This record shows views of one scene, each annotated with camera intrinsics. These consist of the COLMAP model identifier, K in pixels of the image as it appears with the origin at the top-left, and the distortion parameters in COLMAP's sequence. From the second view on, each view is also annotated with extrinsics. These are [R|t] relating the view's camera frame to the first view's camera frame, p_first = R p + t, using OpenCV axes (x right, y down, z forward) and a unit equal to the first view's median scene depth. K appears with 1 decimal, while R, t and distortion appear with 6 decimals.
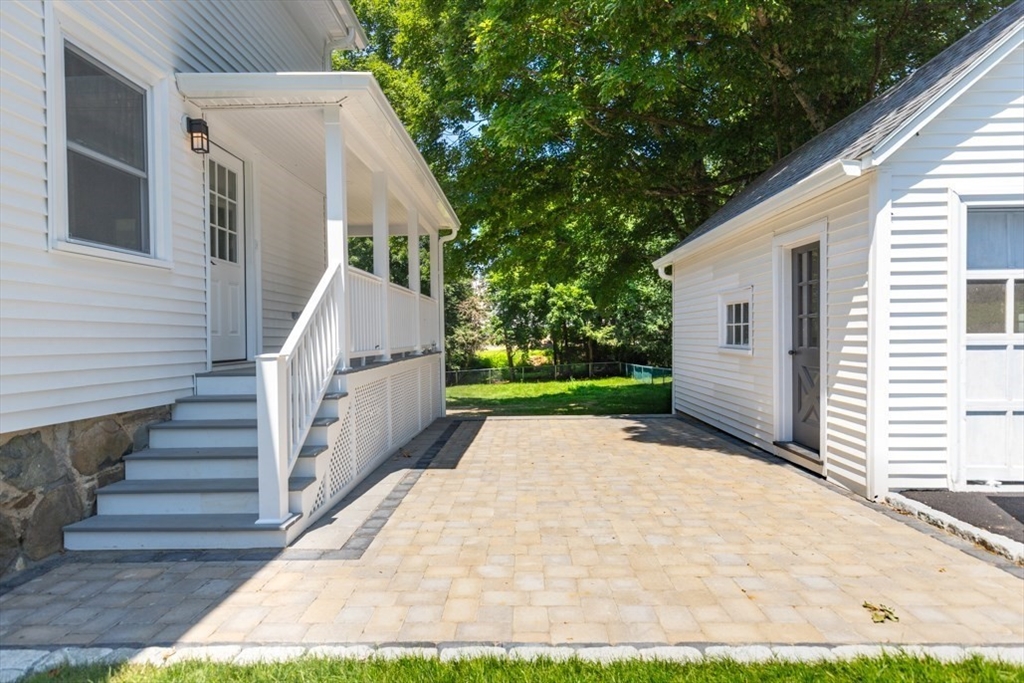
lens RADIAL K [[580.0, 0, 514.7], [0, 580.0, 341.3], [0, 0, 1]] dist [-0.002484, -0.000350]
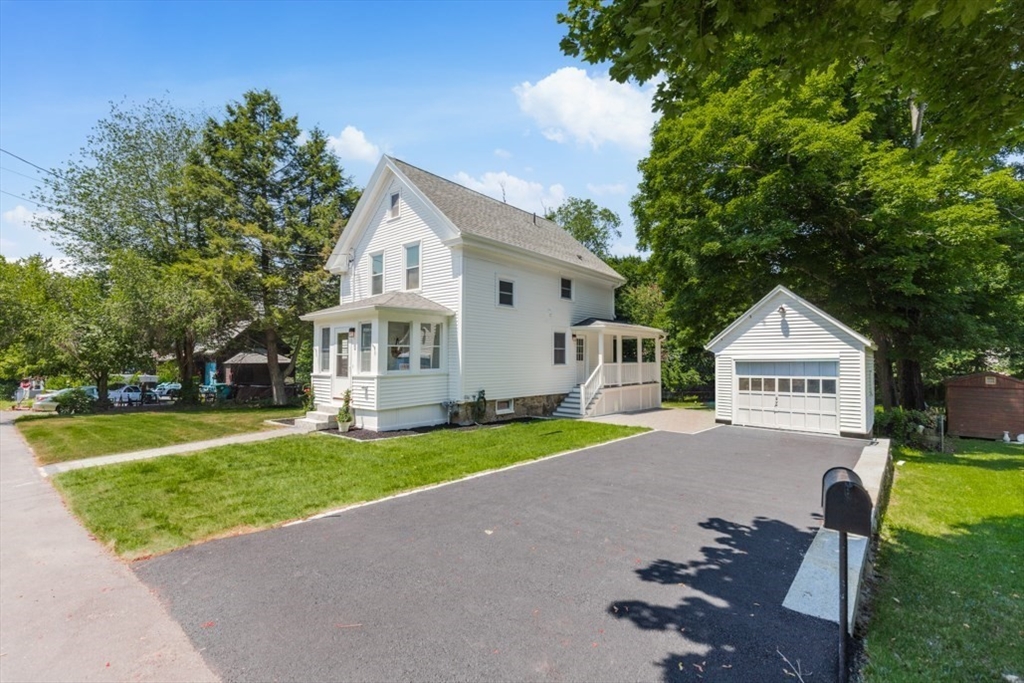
lens RADIAL K [[468.1, 0, 509.7], [0, 468.1, 343.1], [0, 0, 1]] dist [0.004670, 0.000572]
pose [[0.781873, 0.006672, -0.623402, 1.583062], [-0.026537, 0.999393, -0.022587, -0.222834], [0.622873, 0.034203, 0.781575, -2.578254]]
